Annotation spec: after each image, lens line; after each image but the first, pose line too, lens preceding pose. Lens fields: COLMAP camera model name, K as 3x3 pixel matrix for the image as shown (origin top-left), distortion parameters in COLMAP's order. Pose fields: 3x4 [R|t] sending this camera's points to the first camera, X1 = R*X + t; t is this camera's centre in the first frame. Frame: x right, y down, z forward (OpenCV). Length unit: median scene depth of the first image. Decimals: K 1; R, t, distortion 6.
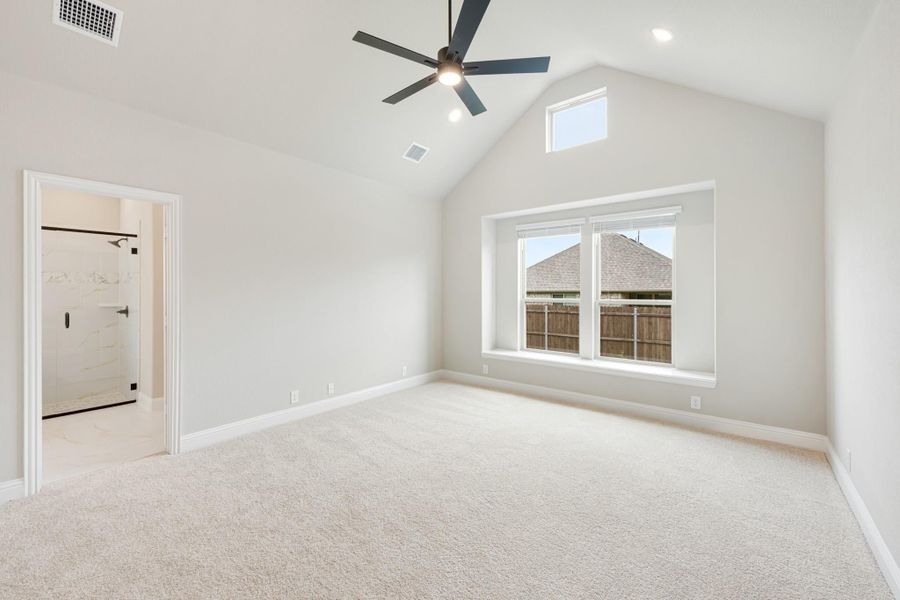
lens RADIAL K [[365.9, 0, 449.0], [0, 365.9, 285.9], [0, 0, 1]] dist [-0.000435, -0.000032]
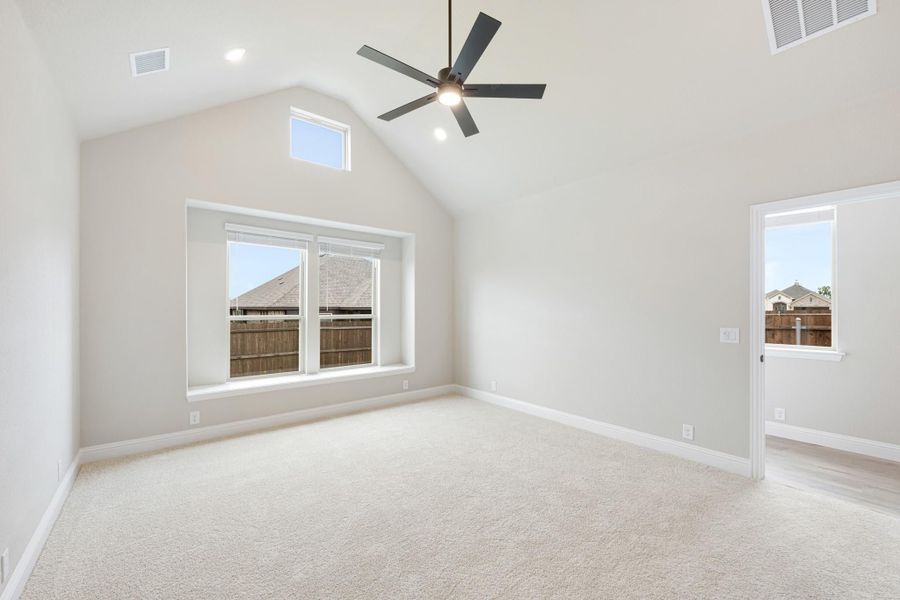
lens RADIAL K [[362.7, 0, 443.3], [0, 362.7, 303.8], [0, 0, 1]] dist [0.000865, 0.000050]
pose [[0.206245, 0.011699, 0.978431, -0.537774], [-0.018374, 0.999799, -0.008082, 0.005908], [-0.978328, -0.016311, 0.206418, 0.433055]]
